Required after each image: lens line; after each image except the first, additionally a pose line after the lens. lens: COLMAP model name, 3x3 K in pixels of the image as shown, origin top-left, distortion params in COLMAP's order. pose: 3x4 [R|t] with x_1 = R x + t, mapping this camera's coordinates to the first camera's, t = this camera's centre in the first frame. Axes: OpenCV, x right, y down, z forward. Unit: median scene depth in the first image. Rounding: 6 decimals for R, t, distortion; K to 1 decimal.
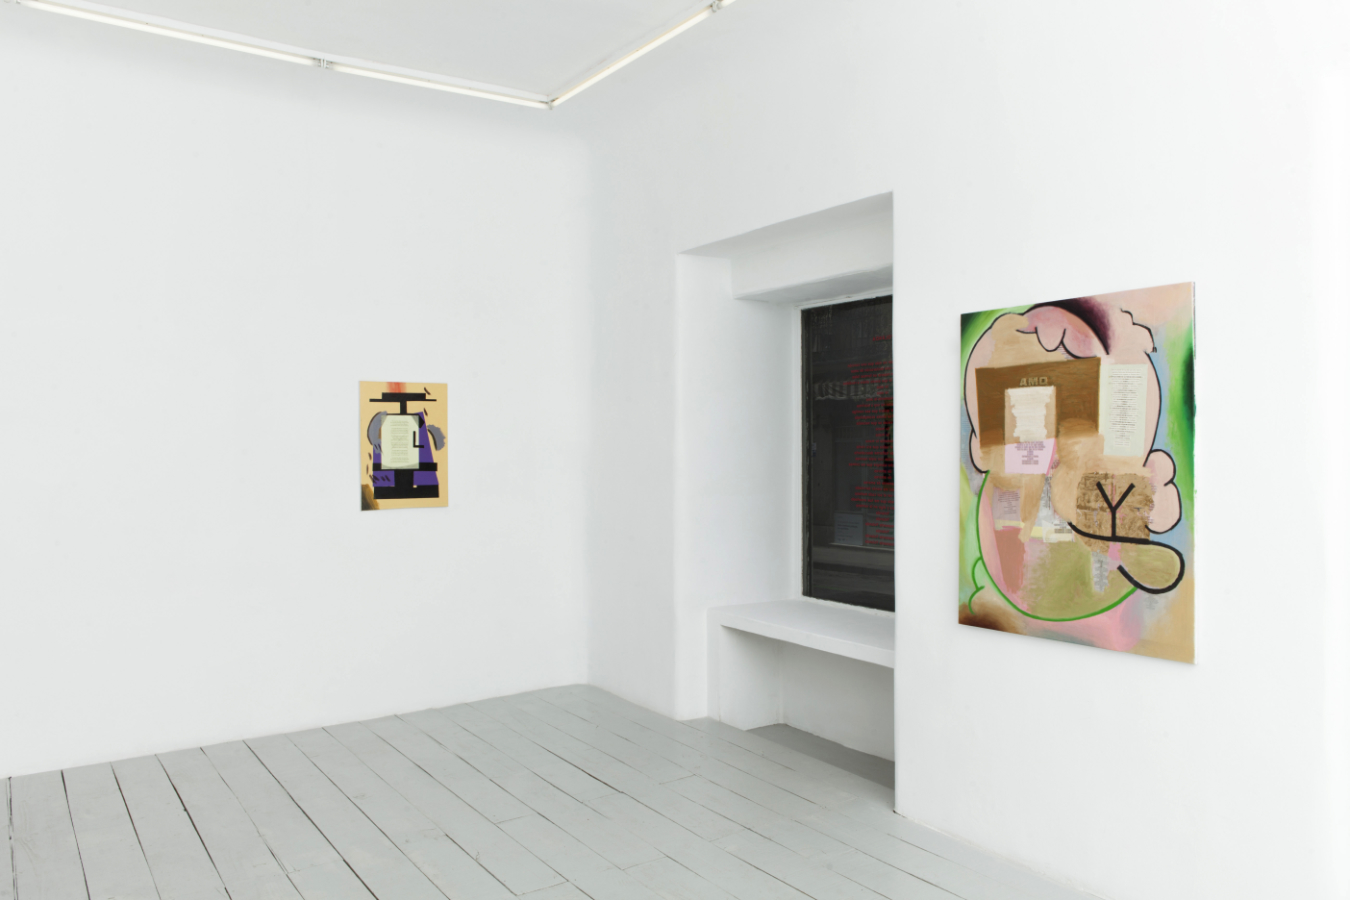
lens RADIAL K [[990.3, 0, 676.3], [0, 990.3, 463.6], [0, 0, 1]] dist [0.004872, 0.004449]
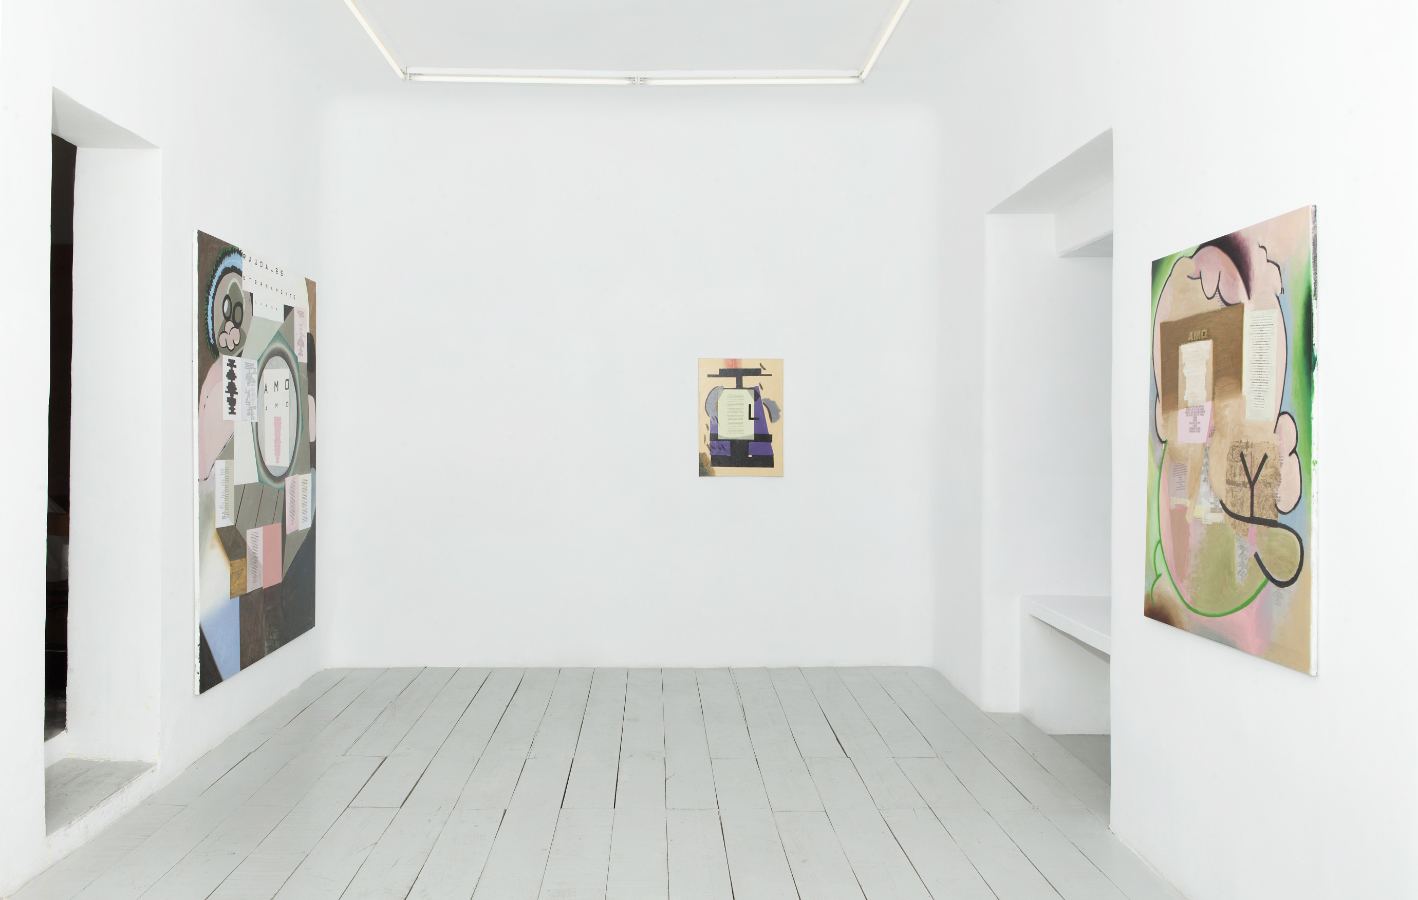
lens RADIAL K [[1081.2, 0, 709.0], [0, 1081.2, 450.0], [0, 0, 1]] dist [0.004057, 0.000788]
pose [[0.848334, 0.018435, -0.529141, 0.499864], [-0.019656, 0.999801, 0.003320, 0.021335], [0.529097, 0.007584, 0.848527, -0.014187]]
